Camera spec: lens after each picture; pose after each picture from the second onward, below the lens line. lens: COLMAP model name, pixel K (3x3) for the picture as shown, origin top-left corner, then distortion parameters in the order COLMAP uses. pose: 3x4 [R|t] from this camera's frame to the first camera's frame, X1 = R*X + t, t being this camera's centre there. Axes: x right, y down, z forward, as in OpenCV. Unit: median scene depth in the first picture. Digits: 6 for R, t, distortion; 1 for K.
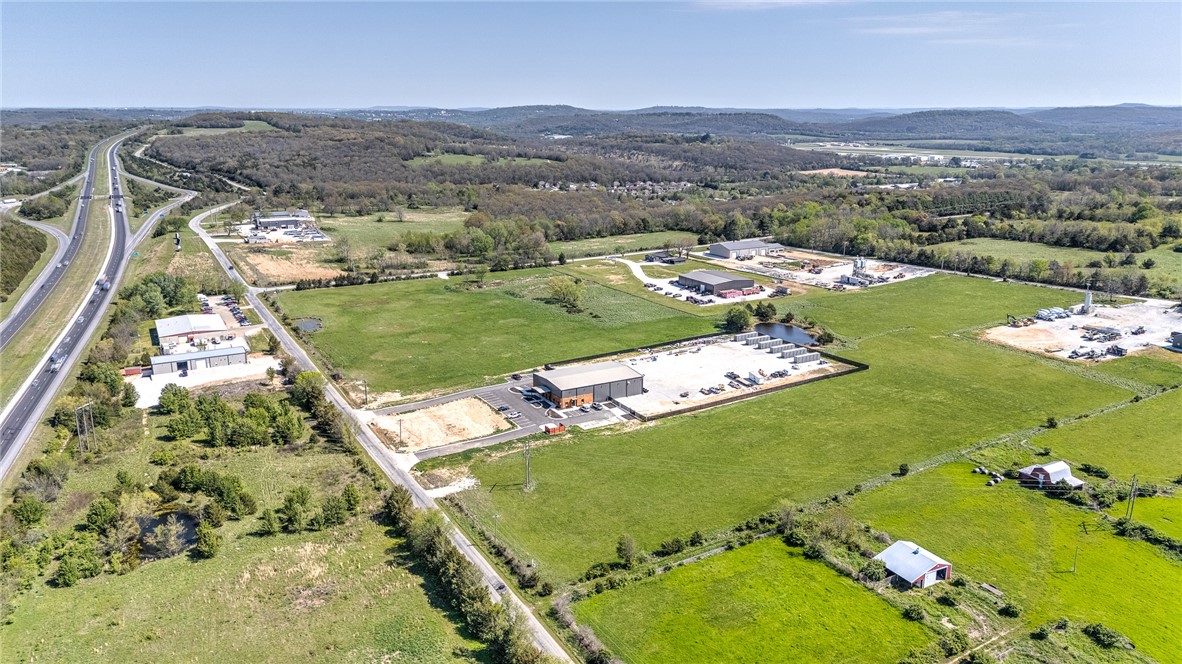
lens RADIAL K [[862.3, 0, 591.0], [0, 862.3, 332.0], [0, 0, 1]] dist [0.093055, -0.110594]
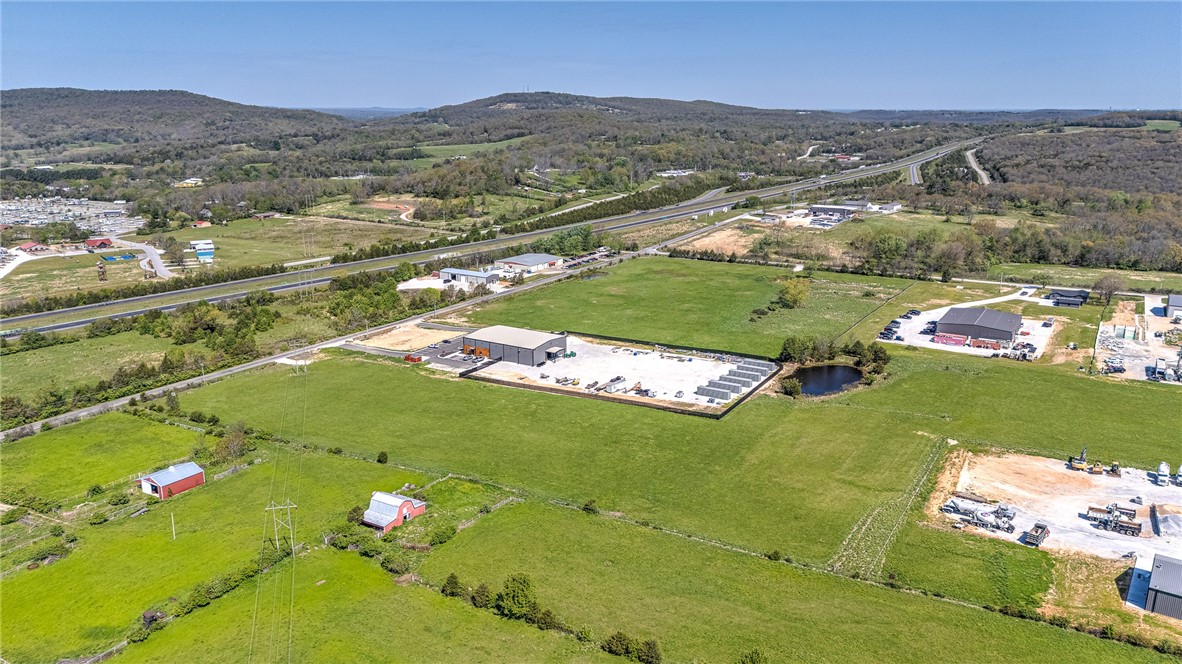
lens RADIAL K [[862.3, 0, 591.0], [0, 862.3, 332.0], [0, 0, 1]] dist [0.093055, -0.110594]
pose [[0.491579, 0.220375, -0.842487, 0.930632], [-0.221808, 0.967227, 0.123582, -0.108098], [0.842111, 0.126120, 0.524350, 0.501388]]
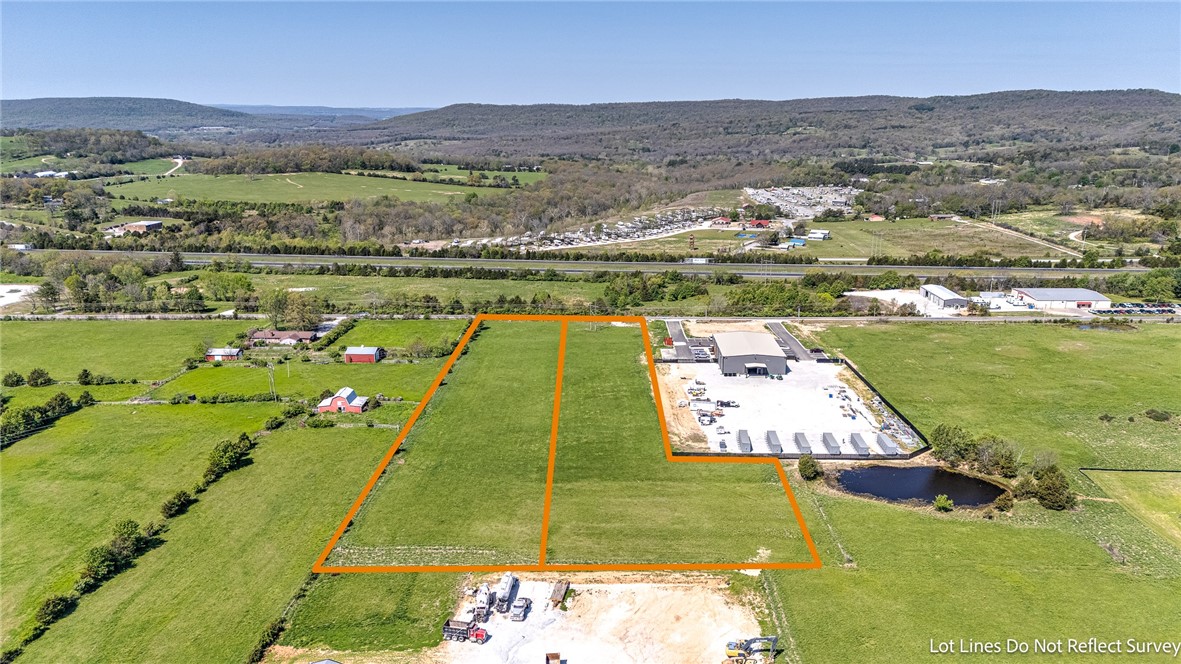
lens RADIAL K [[861.5, 0, 590.5], [0, 861.5, 332.0], [0, 0, 1]] dist [0.093055, -0.110594]
pose [[-0.505395, 0.218229, -0.834837, 0.940119], [-0.214588, 0.905310, 0.366559, -0.299601], [0.835780, 0.364403, -0.410710, 1.235612]]
